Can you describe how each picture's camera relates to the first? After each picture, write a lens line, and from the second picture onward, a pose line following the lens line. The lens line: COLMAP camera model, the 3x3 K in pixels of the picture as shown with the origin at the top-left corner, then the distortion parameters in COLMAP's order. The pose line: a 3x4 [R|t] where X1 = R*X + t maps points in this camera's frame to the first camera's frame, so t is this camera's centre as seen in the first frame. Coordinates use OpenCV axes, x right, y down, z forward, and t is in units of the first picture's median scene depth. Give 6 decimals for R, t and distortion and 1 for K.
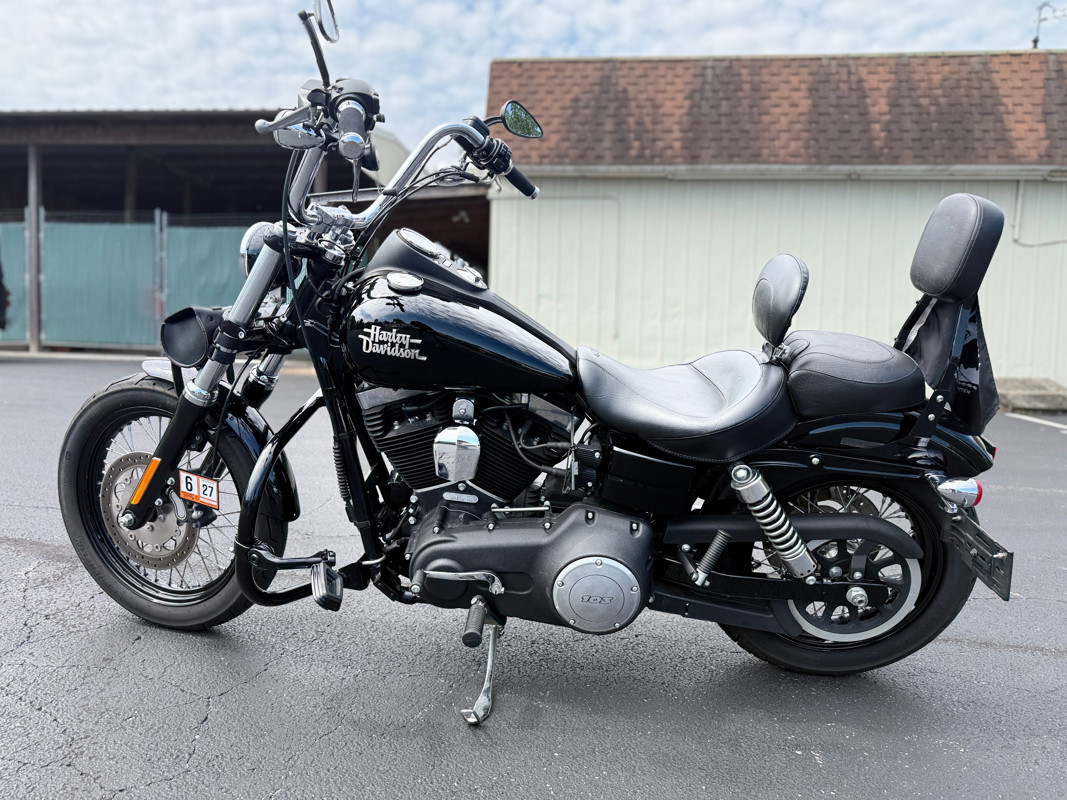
lens RADIAL K [[726.5, 0, 531.0], [0, 726.5, 438.9], [0, 0, 1]] dist [0.004952, -0.007714]
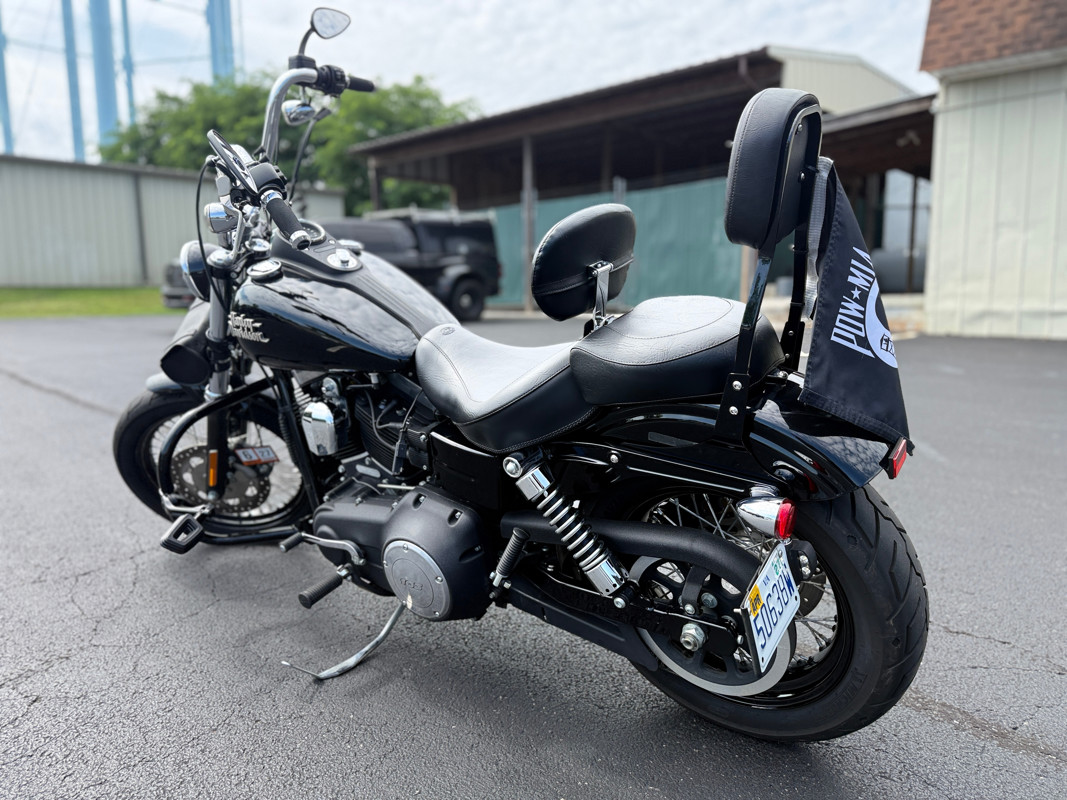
lens RADIAL K [[726.5, 0, 531.0], [0, 726.5, 438.9], [0, 0, 1]] dist [0.004952, -0.007714]
pose [[0.830067, 0.059460, -0.554484, 0.052476], [-0.022380, 0.997050, 0.073416, -0.003342], [0.557214, -0.048531, 0.828950, 0.019528]]
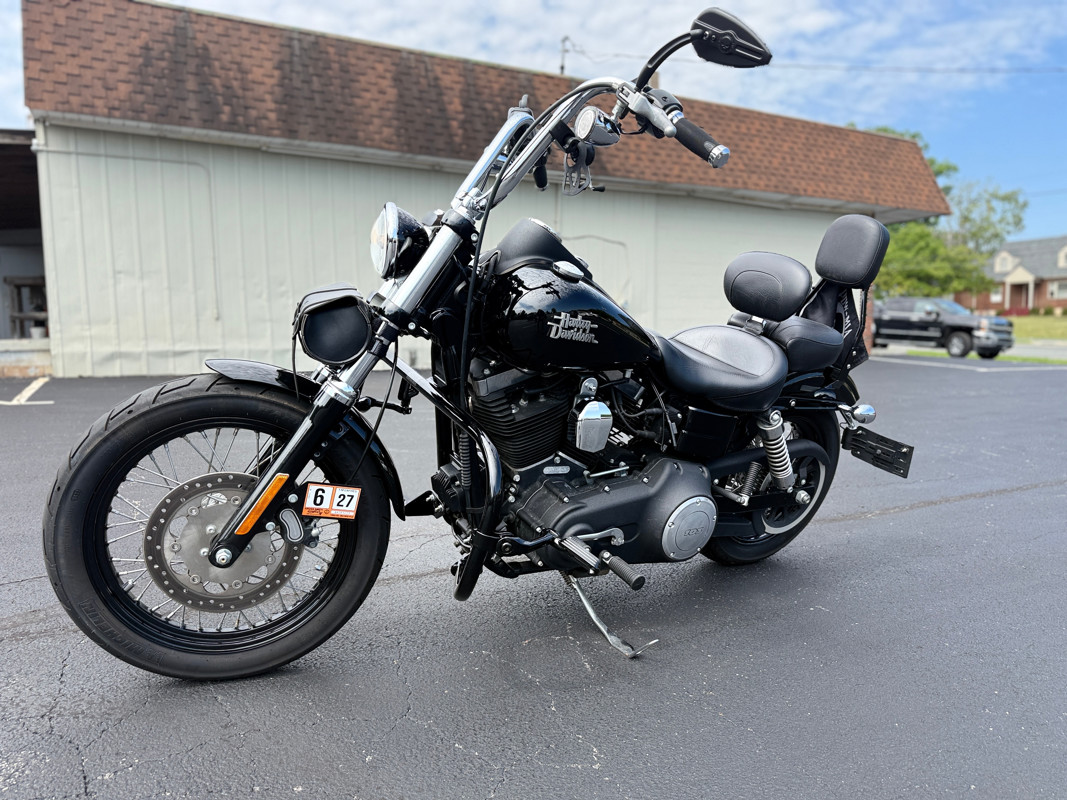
lens RADIAL K [[726.5, 0, 531.0], [0, 726.5, 438.9], [0, 0, 1]] dist [0.004952, -0.007714]
pose [[0.844190, -0.096657, 0.527257, -0.054813], [0.082040, 0.995318, 0.051107, -0.001694], [-0.529728, 0.000112, 0.848167, 0.006059]]
